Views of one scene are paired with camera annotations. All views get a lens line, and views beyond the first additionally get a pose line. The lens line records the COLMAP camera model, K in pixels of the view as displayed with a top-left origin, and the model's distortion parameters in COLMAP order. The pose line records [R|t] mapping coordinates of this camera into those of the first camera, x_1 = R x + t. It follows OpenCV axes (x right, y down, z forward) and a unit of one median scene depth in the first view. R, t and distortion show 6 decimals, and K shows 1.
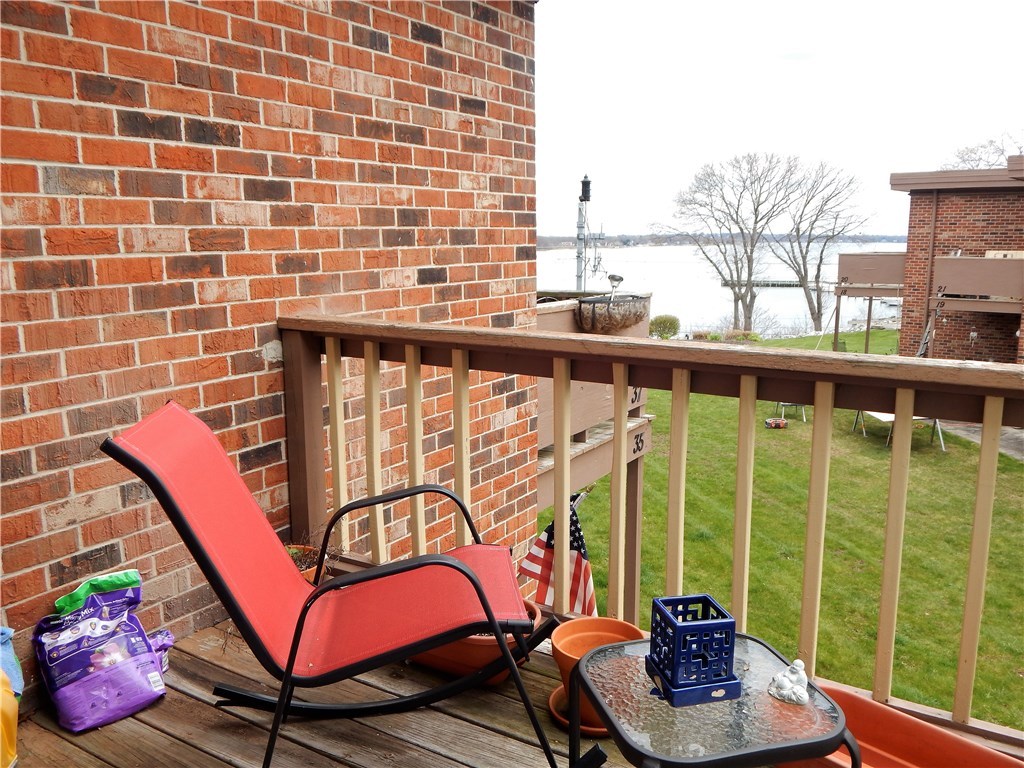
lens RADIAL K [[855.2, 0, 523.9], [0, 855.2, 379.0], [0, 0, 1]] dist [0.002873, -0.012625]
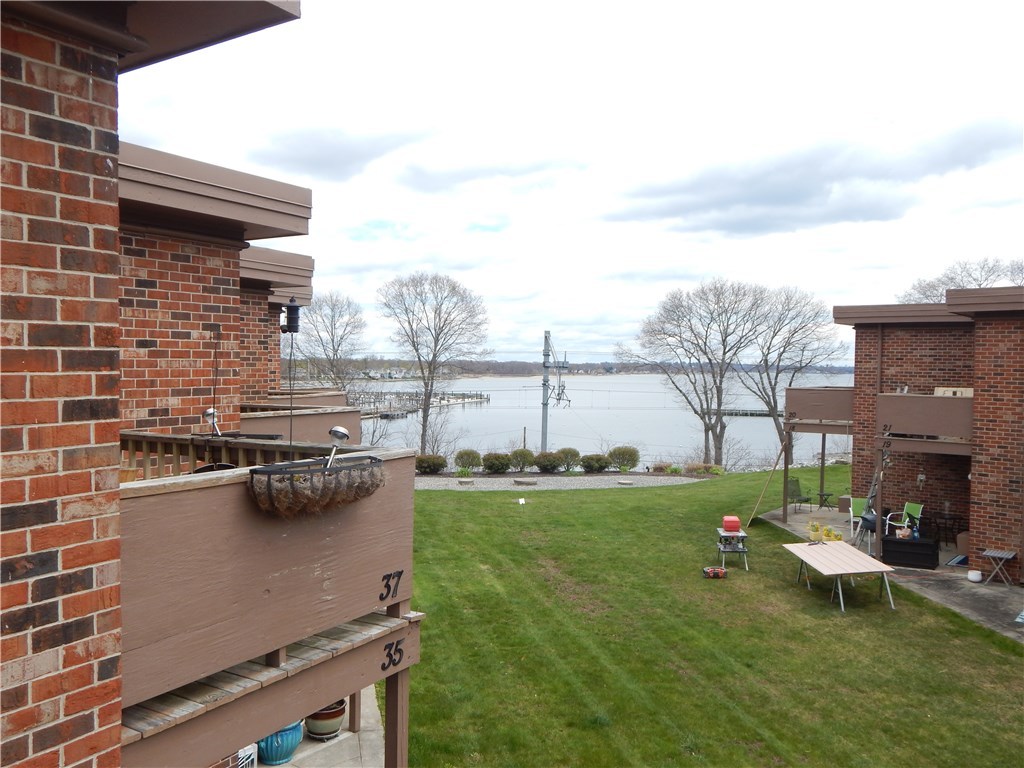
lens RADIAL K [[855.2, 0, 523.9], [0, 855.2, 379.0], [0, 0, 1]] dist [0.002873, -0.012625]
pose [[0.999722, 0.014138, 0.018893, 0.079397], [-0.011234, 0.989247, -0.145819, -0.018771], [-0.020751, 0.145566, 0.989131, 0.080171]]
